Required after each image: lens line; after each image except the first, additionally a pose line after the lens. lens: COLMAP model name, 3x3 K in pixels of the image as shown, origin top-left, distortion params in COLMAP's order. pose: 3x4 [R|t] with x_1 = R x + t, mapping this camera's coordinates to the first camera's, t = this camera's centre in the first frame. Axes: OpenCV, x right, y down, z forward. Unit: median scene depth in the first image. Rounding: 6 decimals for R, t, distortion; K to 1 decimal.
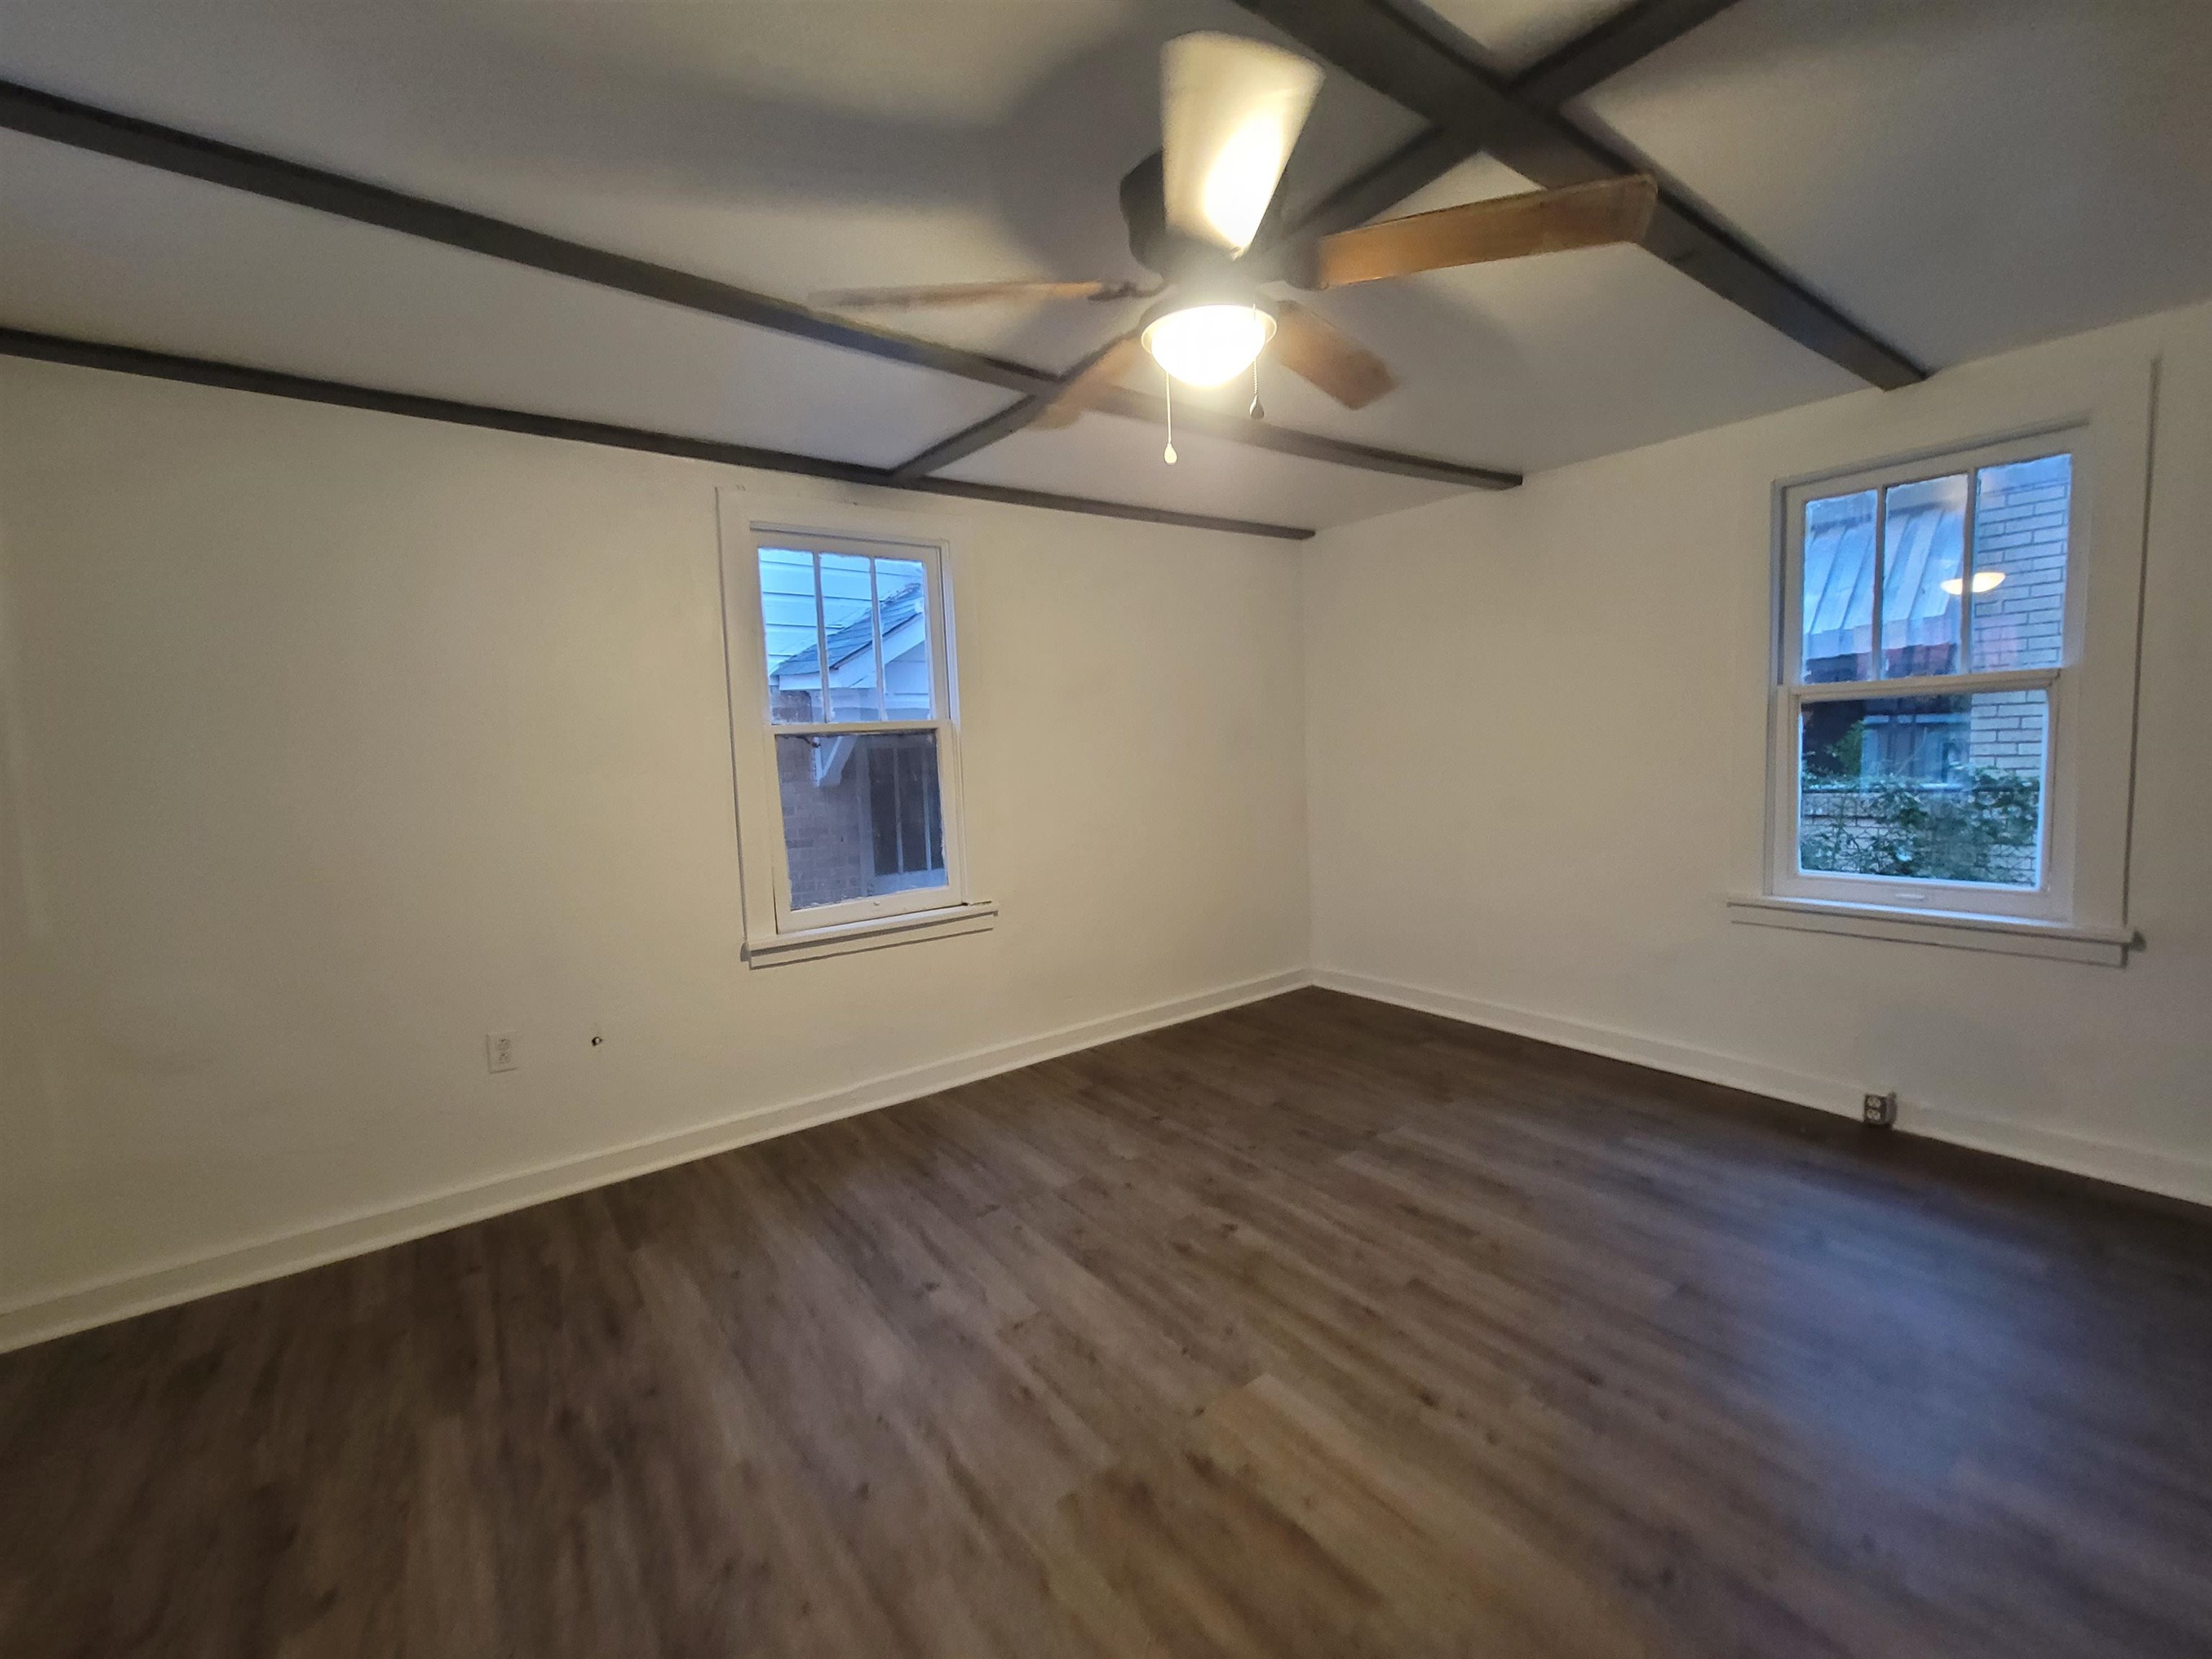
lens RADIAL K [[903.1, 0, 1103.7], [0, 903.1, 825.8], [0, 0, 1]] dist [-0.009794, 0.003370]
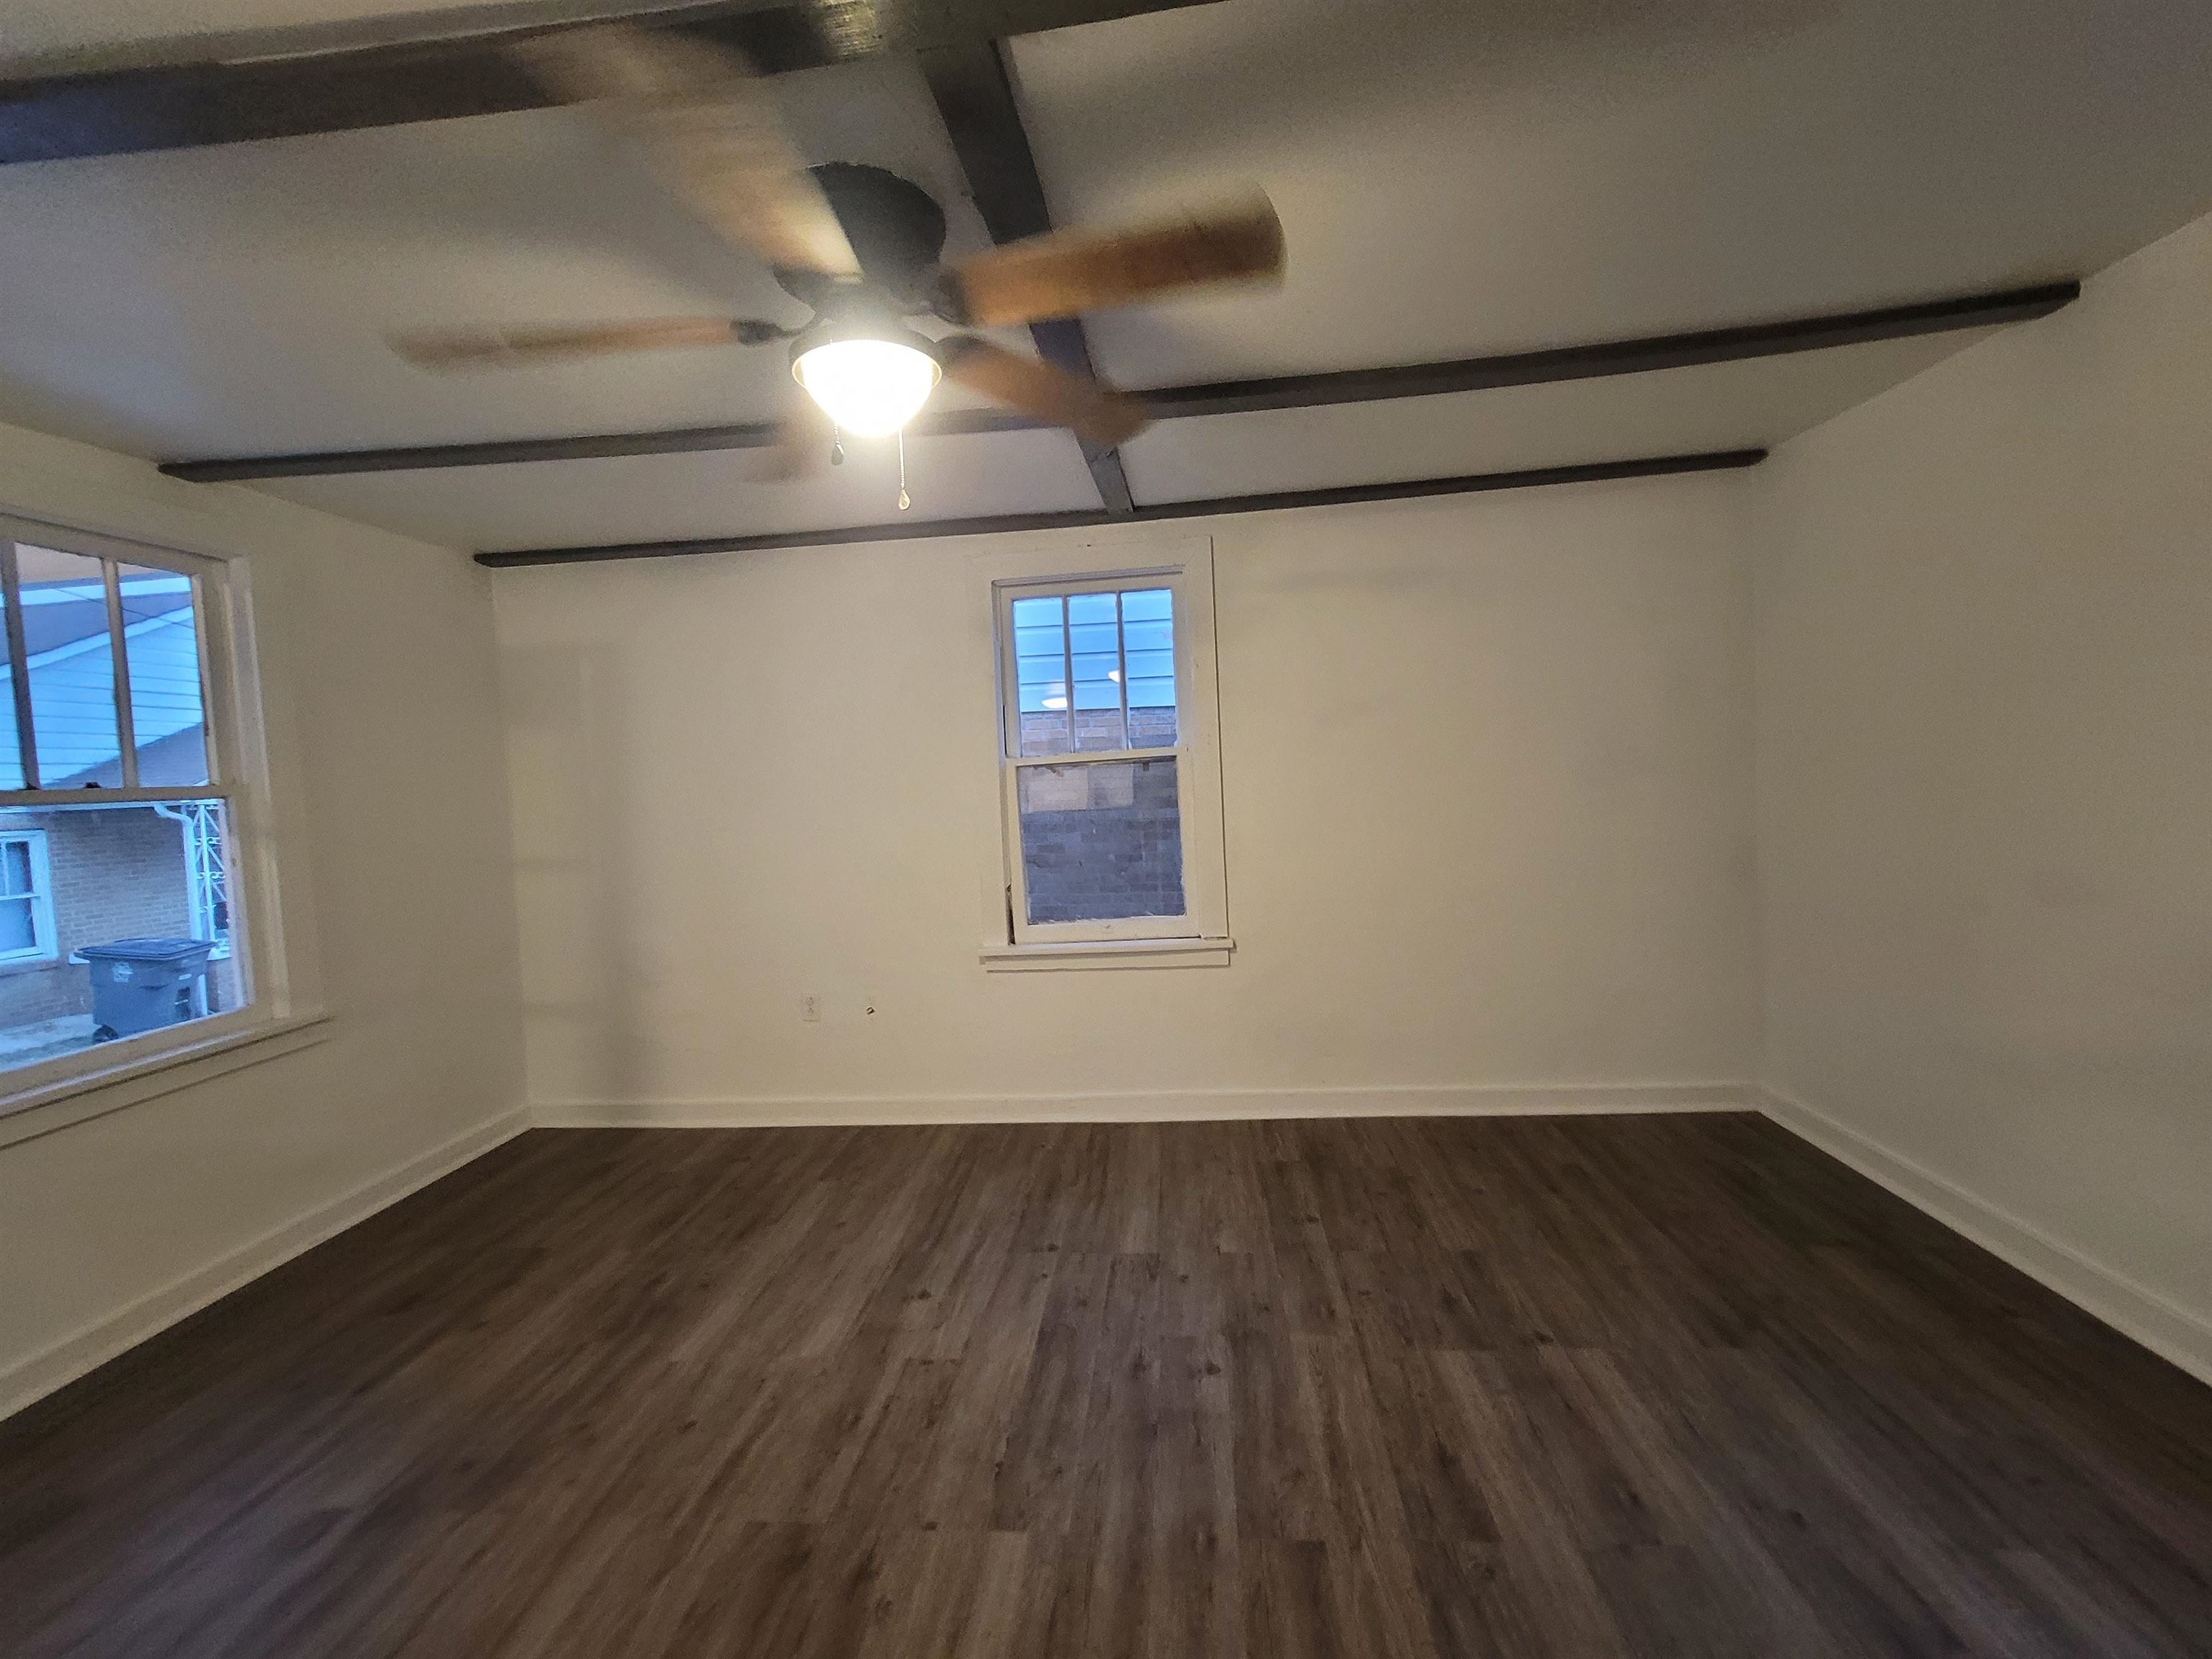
lens RADIAL K [[909.7, 0, 1106.3], [0, 909.7, 821.8], [0, 0, 1]] dist [-0.009277, 0.004037]
pose [[0.746891, 0.042406, -0.663593, 0.540207], [-0.039723, 0.999028, 0.019133, -0.066592], [0.663759, 0.012070, 0.747849, 0.267211]]
